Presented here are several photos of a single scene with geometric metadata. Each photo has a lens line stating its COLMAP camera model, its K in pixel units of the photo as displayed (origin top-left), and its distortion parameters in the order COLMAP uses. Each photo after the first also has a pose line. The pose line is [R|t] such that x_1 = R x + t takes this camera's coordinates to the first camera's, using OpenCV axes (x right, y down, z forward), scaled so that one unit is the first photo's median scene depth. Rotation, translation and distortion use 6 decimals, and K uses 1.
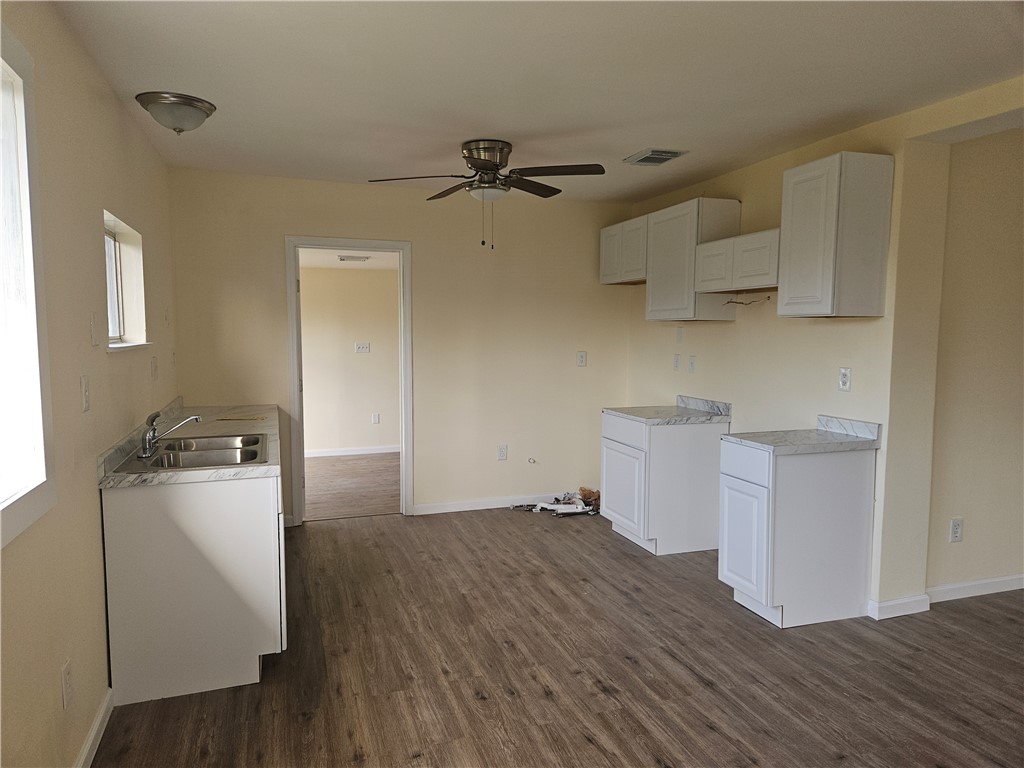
lens RADIAL K [[676.1, 0, 507.5], [0, 676.1, 381.9], [0, 0, 1]] dist [0.074797, -0.061100]
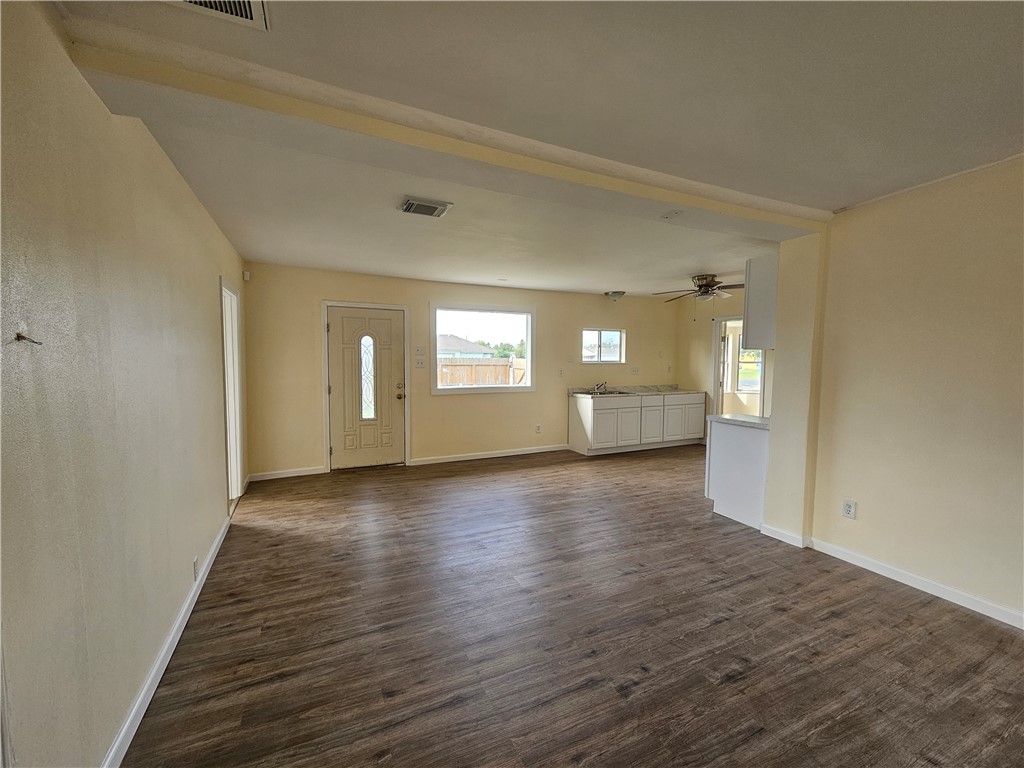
lens RADIAL K [[420.8, 0, 512.0], [0, 420.8, 384.0], [0, 0, 1]] dist [0.001539, 0.000347]
pose [[0.111946, 0.057635, -0.992041, 1.692293], [-0.082616, 0.995400, 0.048507, -0.009399], [0.990274, 0.076528, 0.116193, 0.317067]]
